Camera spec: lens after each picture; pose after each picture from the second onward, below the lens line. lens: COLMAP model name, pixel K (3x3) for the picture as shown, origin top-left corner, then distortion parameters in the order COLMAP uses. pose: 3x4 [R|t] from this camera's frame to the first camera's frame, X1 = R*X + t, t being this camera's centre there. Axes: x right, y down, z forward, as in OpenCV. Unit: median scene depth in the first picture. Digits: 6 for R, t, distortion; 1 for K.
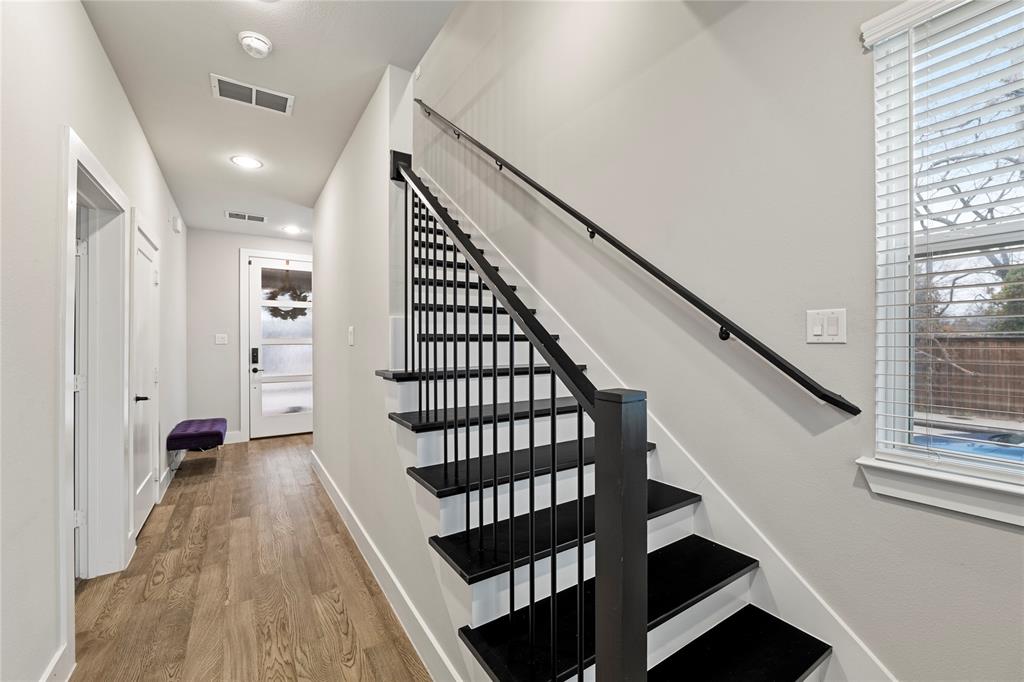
lens RADIAL K [[418.4, 0, 512.7], [0, 418.4, 342.7], [0, 0, 1]] dist [-0.004917, -0.000513]
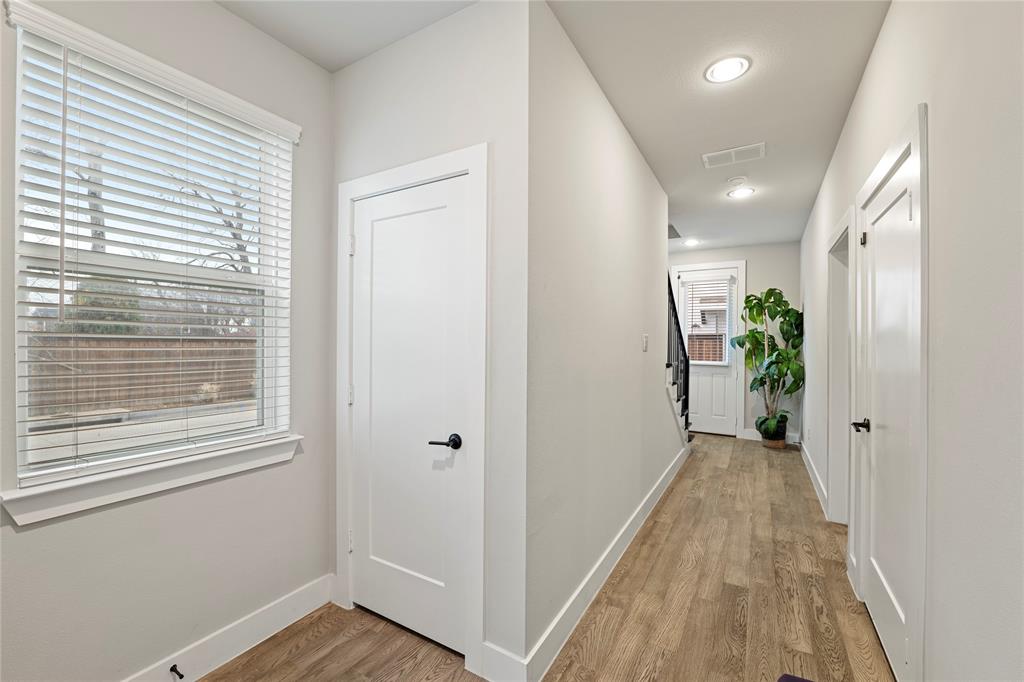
lens RADIAL K [[418.4, 0, 511.5], [0, 418.4, 341.6], [0, 0, 1]] dist [-0.004917, -0.000513]
pose [[-0.444826, 0.000458, 0.895617, -1.371811], [-0.007234, 0.999965, -0.004105, -0.011485], [-0.895588, -0.008305, -0.444807, 2.035963]]
